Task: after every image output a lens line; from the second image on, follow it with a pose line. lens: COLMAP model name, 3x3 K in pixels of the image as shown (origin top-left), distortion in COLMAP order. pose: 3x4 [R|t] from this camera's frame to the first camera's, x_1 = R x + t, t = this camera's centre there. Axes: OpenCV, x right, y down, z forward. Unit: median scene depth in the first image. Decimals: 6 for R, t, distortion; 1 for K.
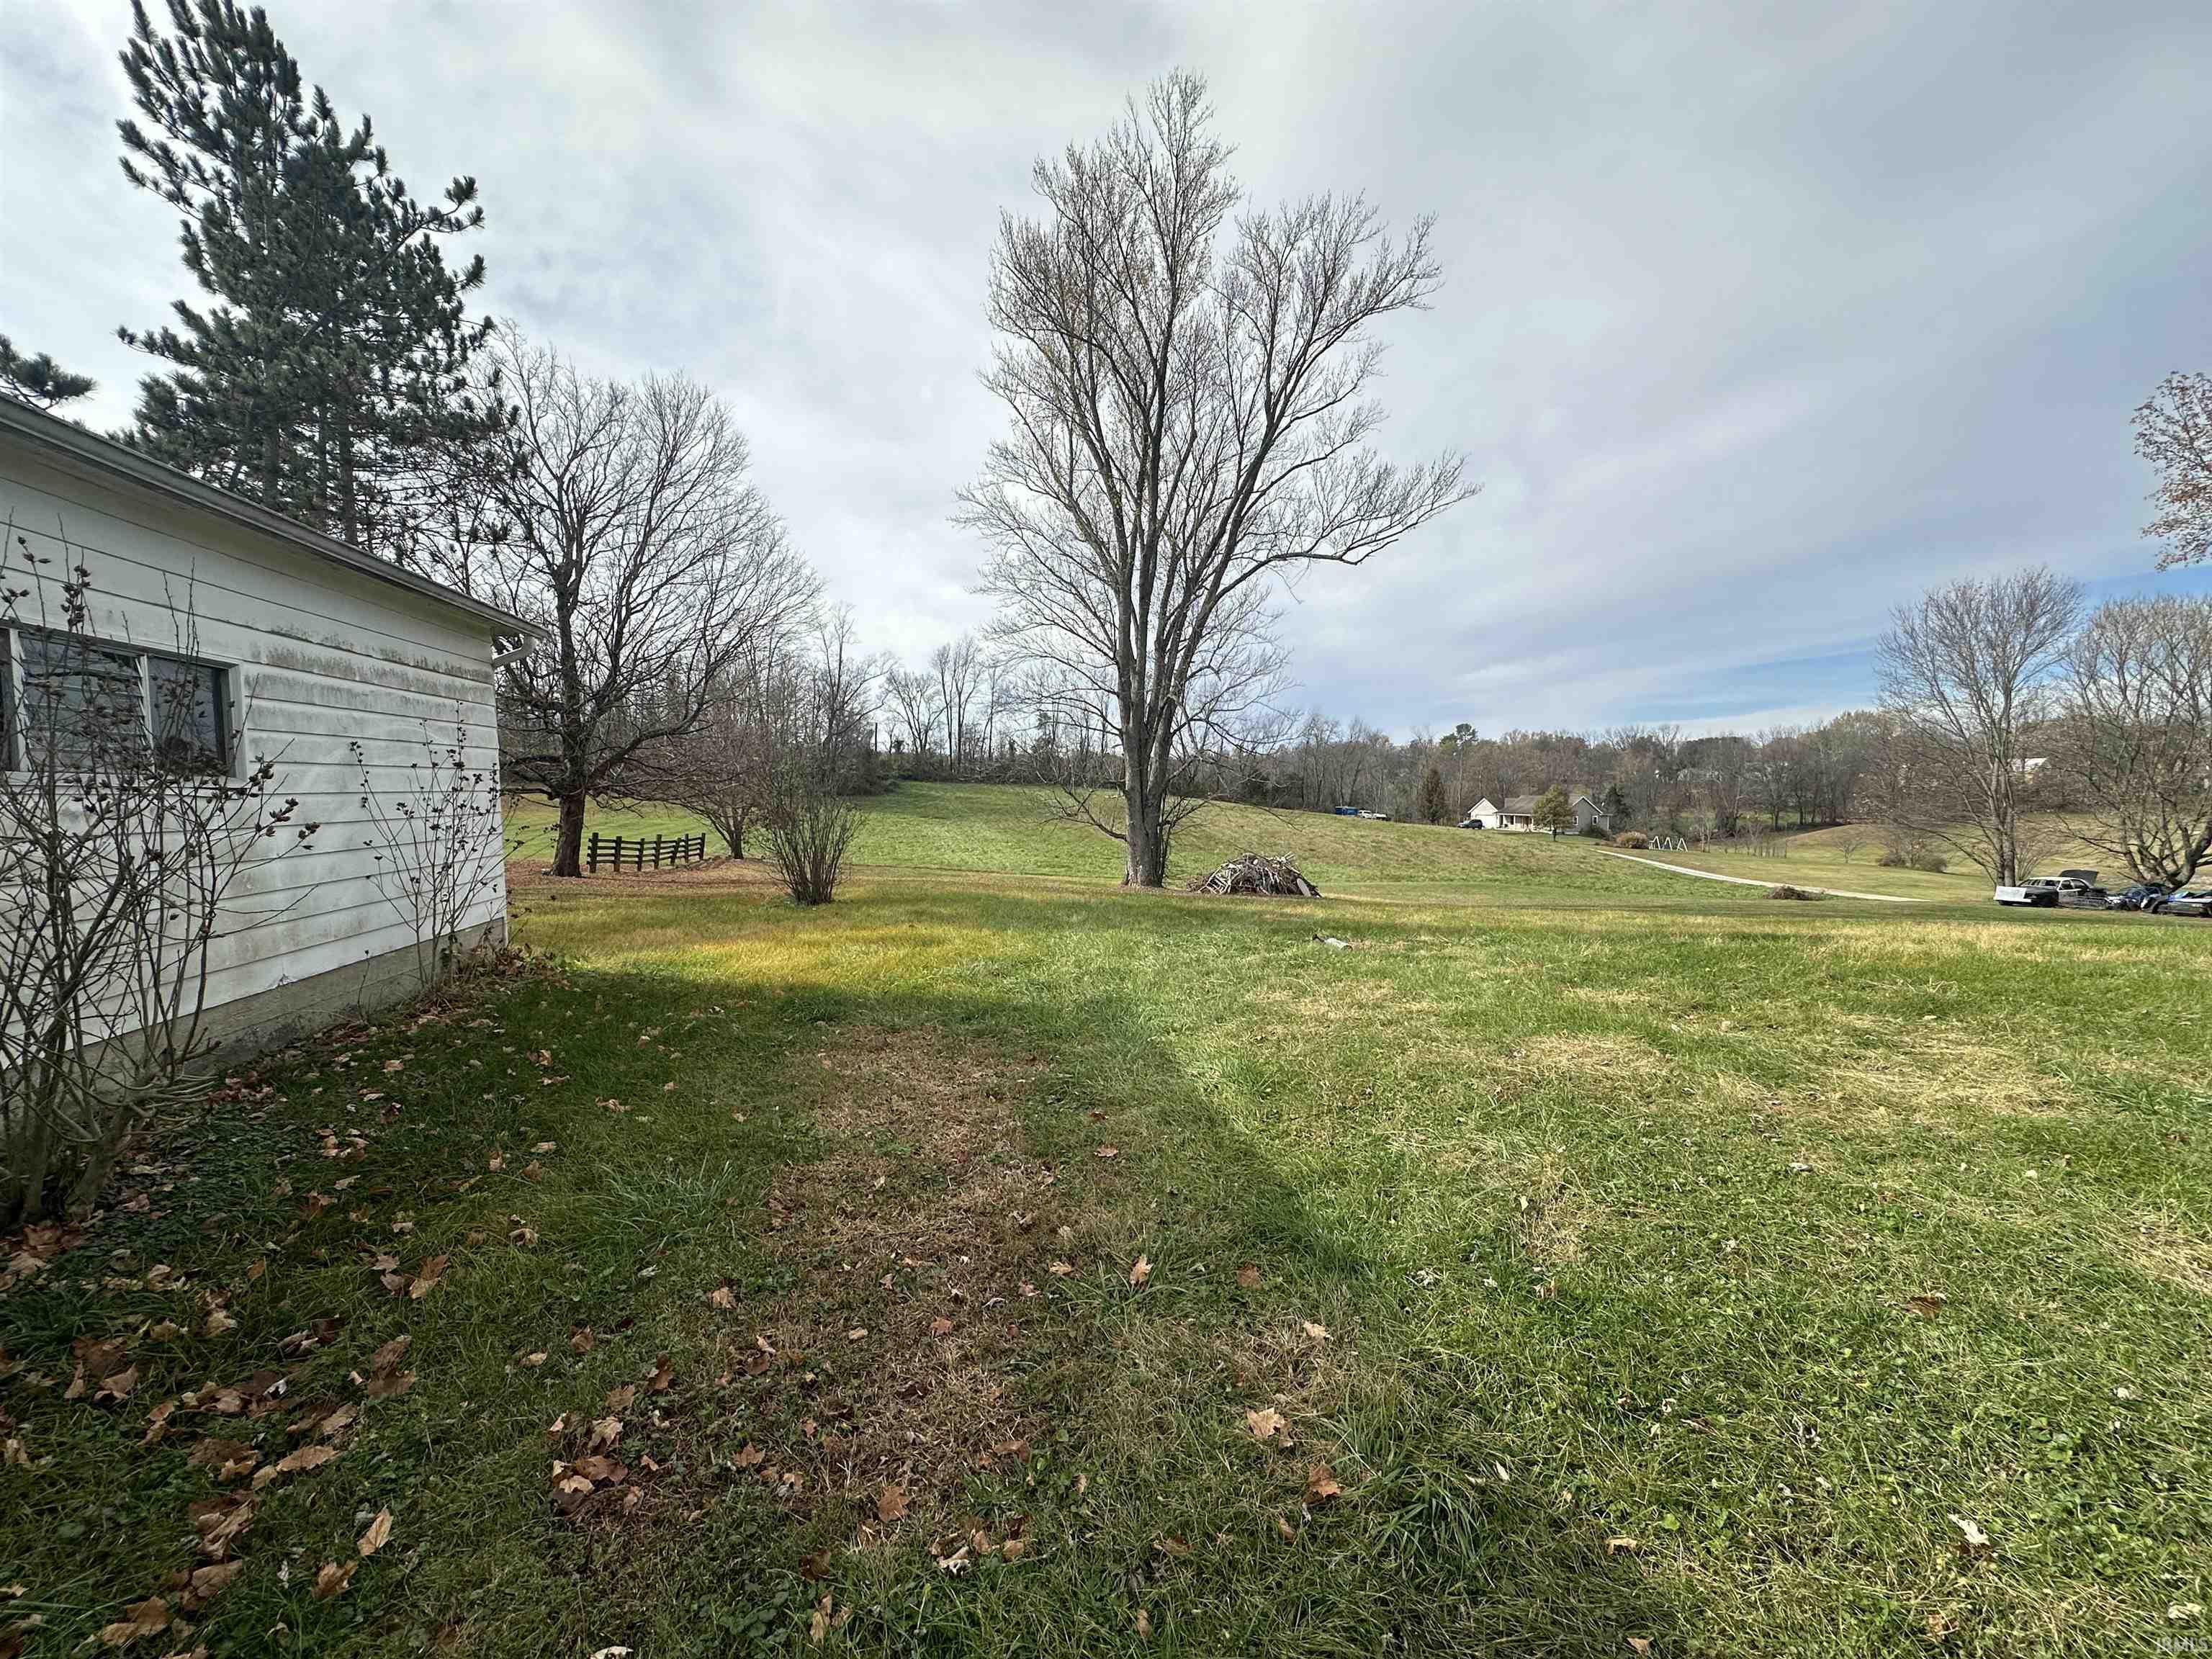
lens RADIAL K [[884.8, 0, 1095.5], [0, 884.8, 826.9], [0, 0, 1]] dist [-0.003320, 0.000400]
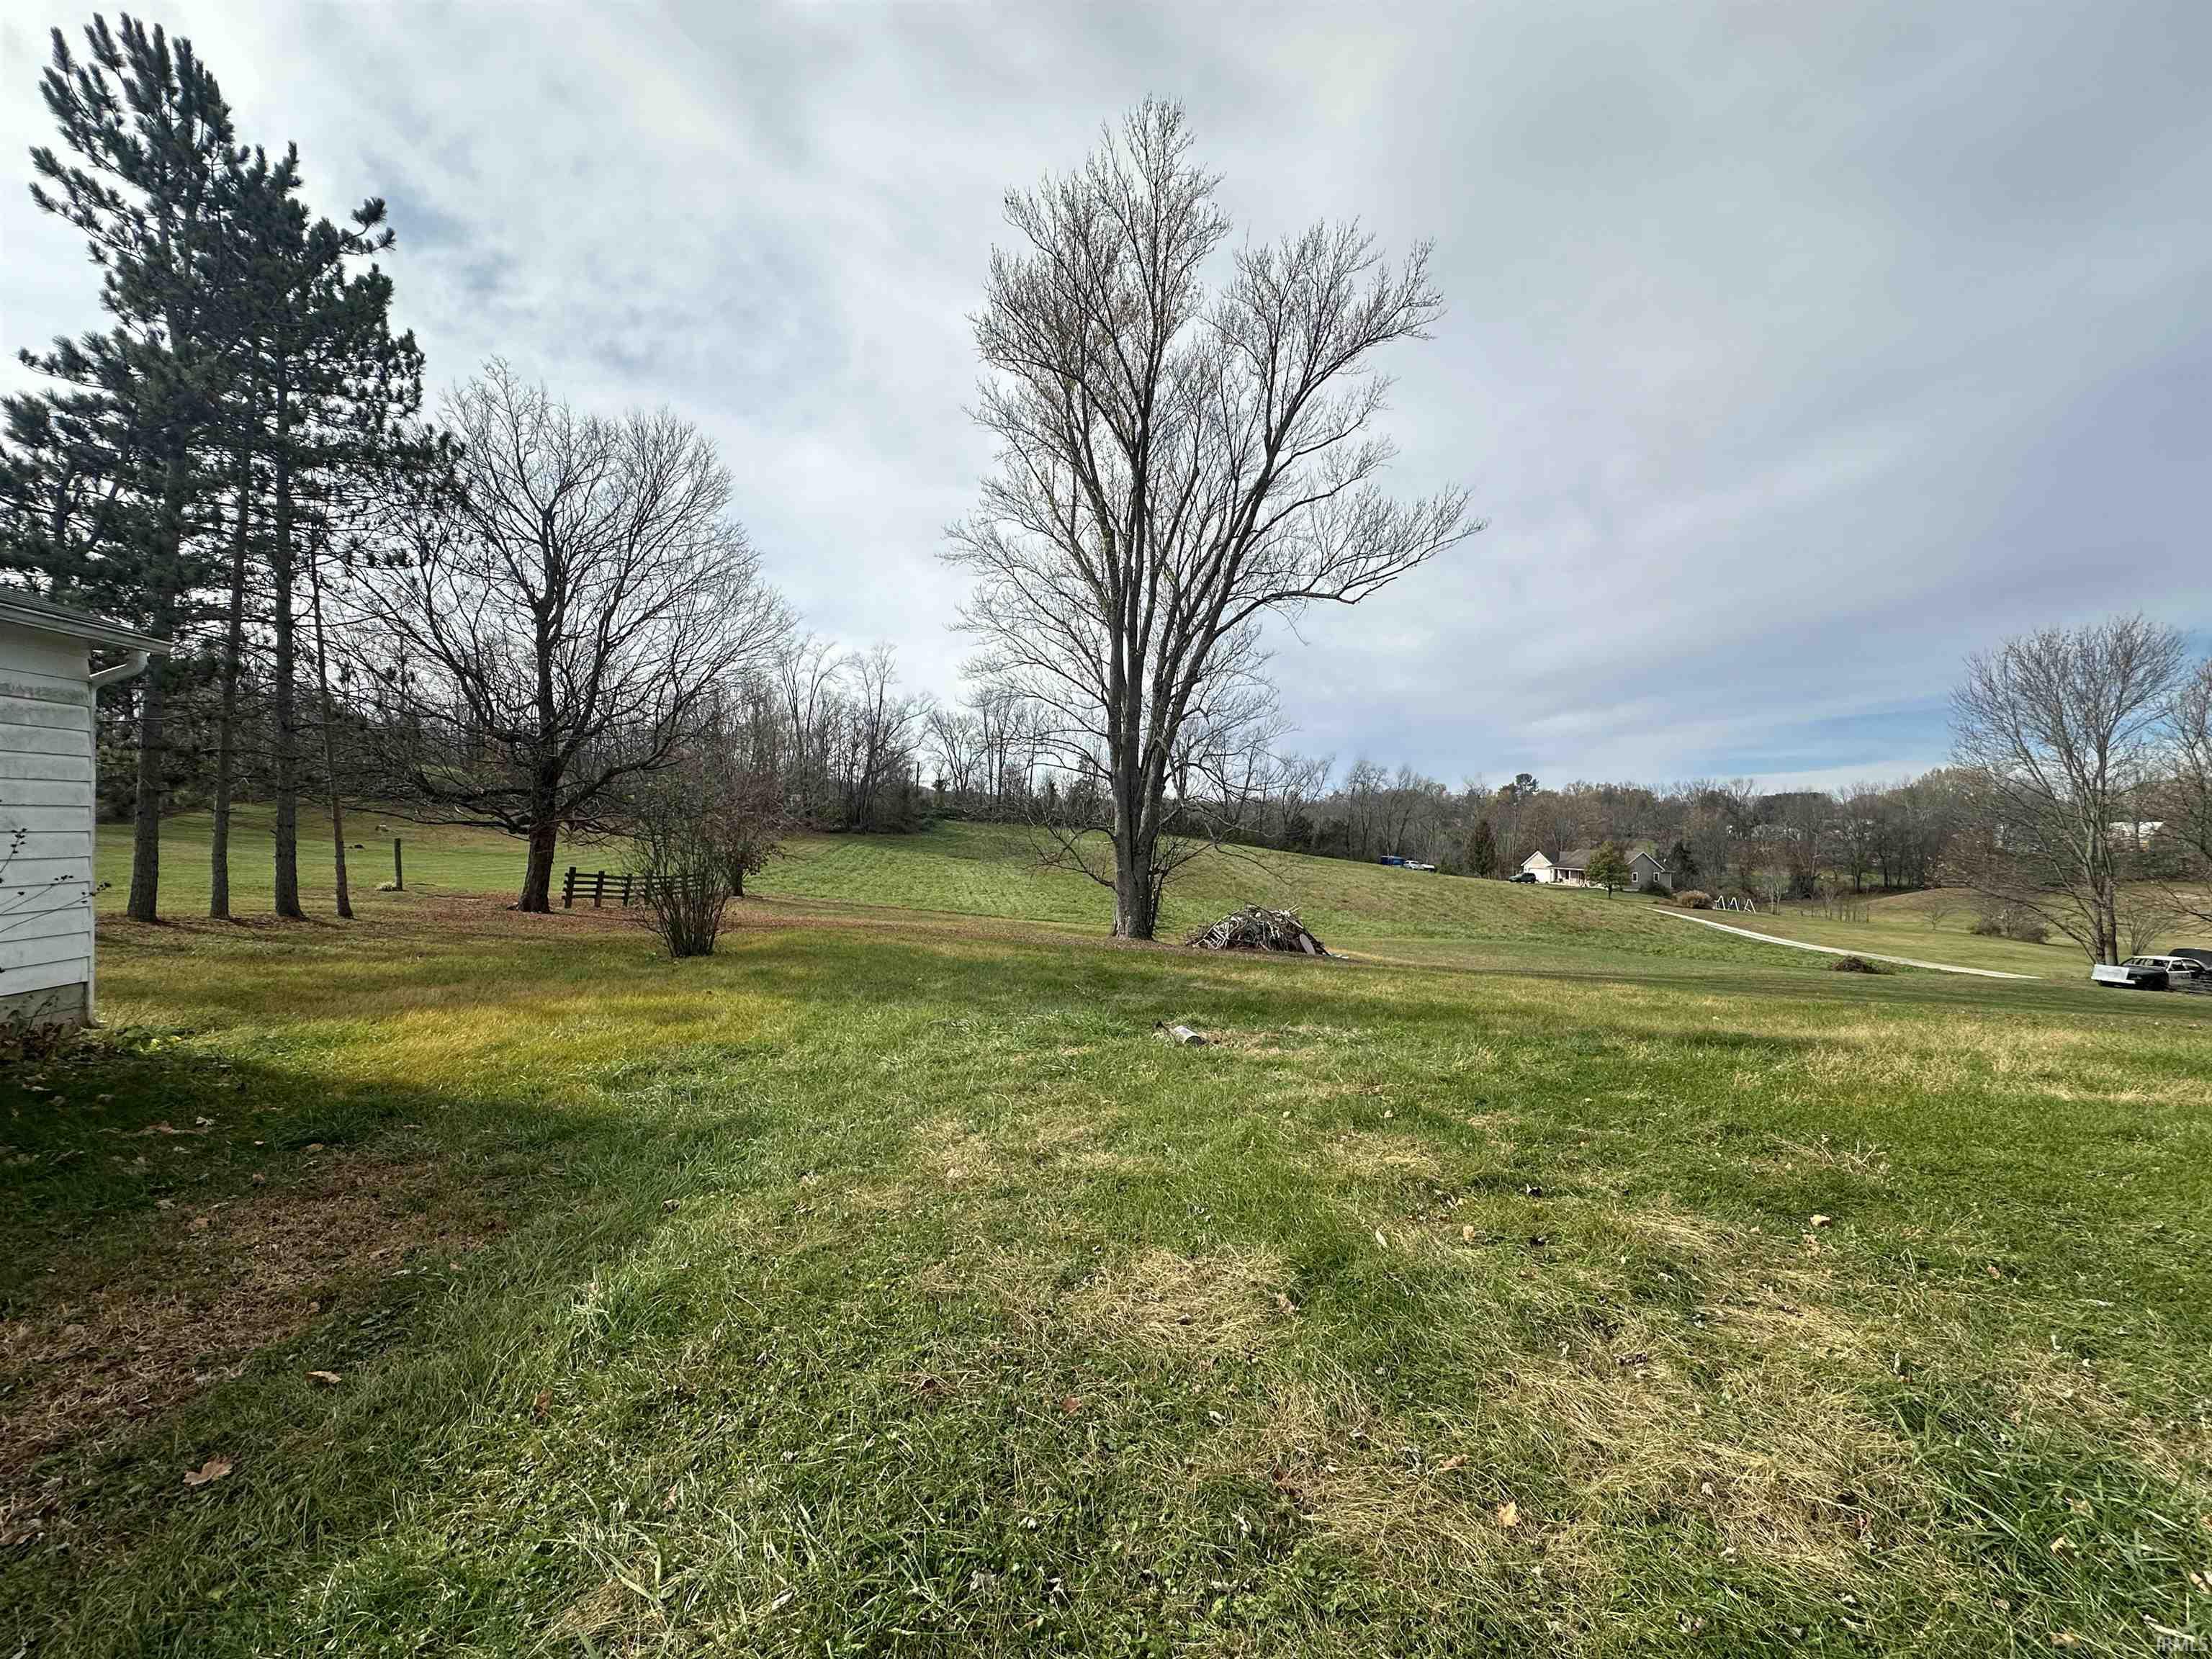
lens RADIAL K [[884.8, 0, 1095.5], [0, 884.8, 826.9], [0, 0, 1]] dist [-0.003320, 0.000400]
pose [[0.997919, 0.022400, -0.060457, 0.091449], [-0.025251, 0.998584, -0.046823, -0.008260], [0.059323, 0.048252, 0.997072, 0.059439]]
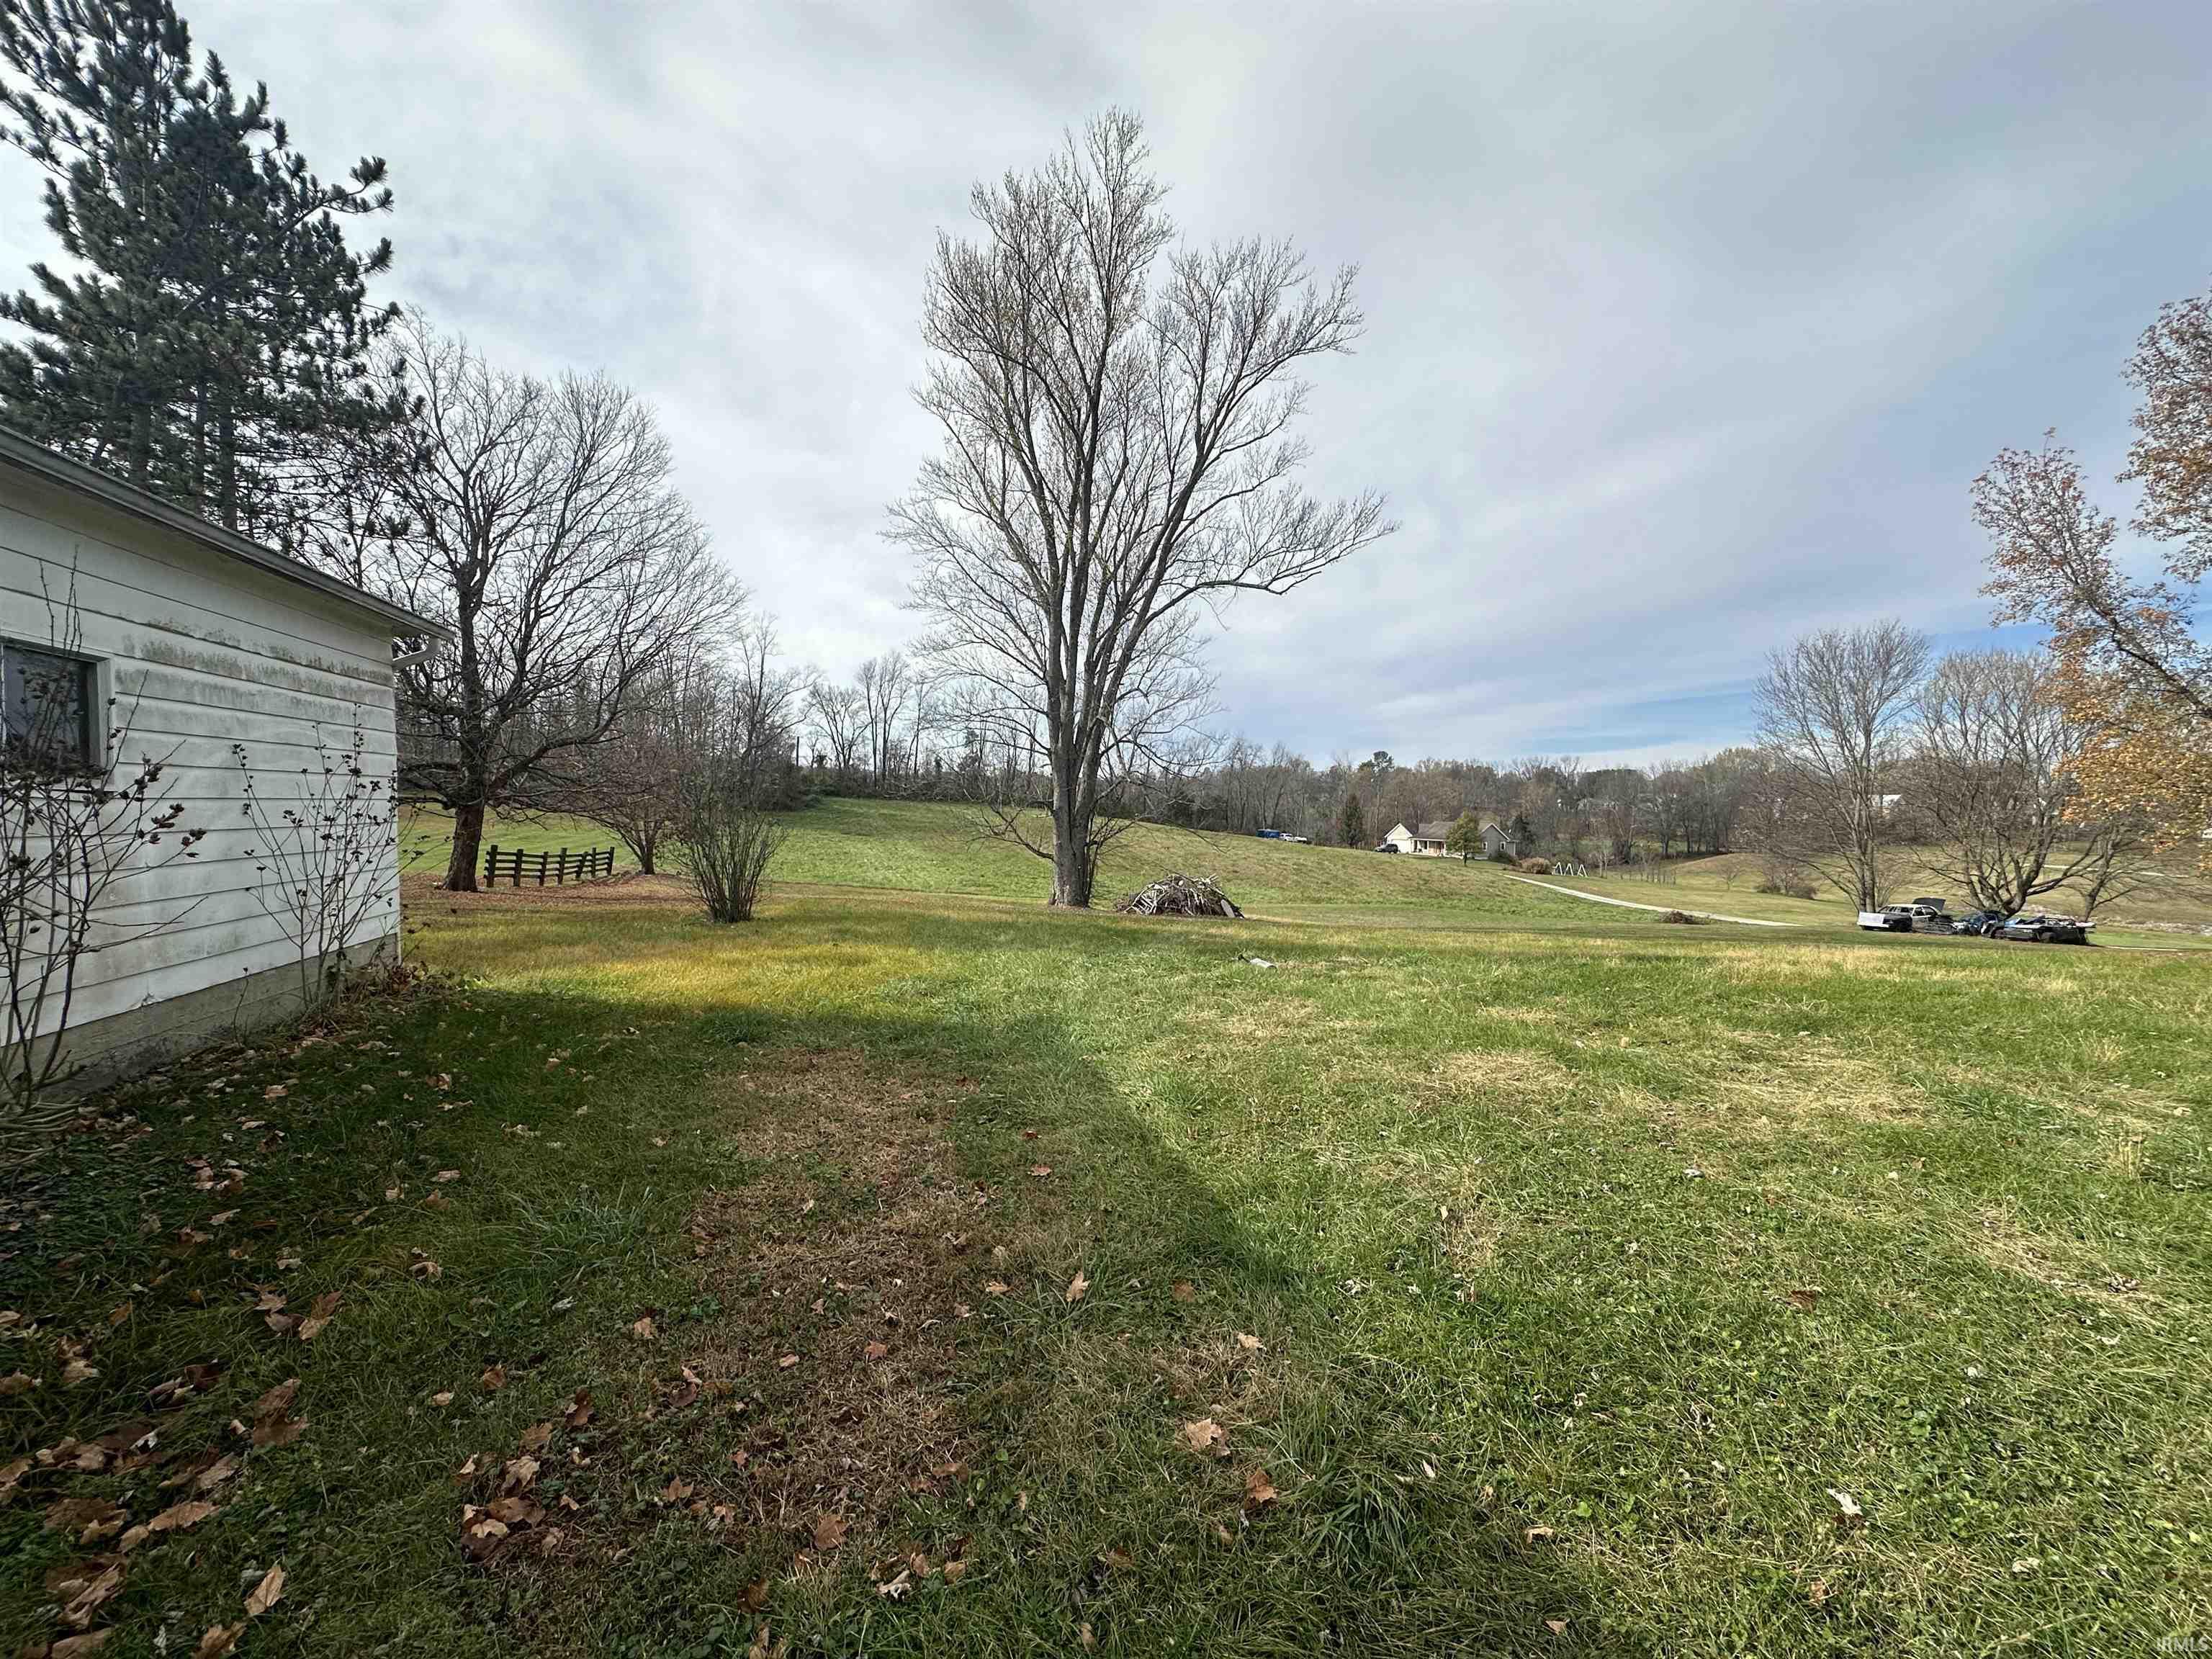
lens RADIAL K [[886.0, 0, 1096.6], [0, 886.0, 826.1], [0, 0, 1]] dist [-0.003814, 0.000644]
pose [[0.996314, 0.015469, 0.084379, -0.002047], [-0.013511, 0.999627, -0.023730, 0.000090], [-0.084714, 0.022502, 0.996151, -0.001587]]
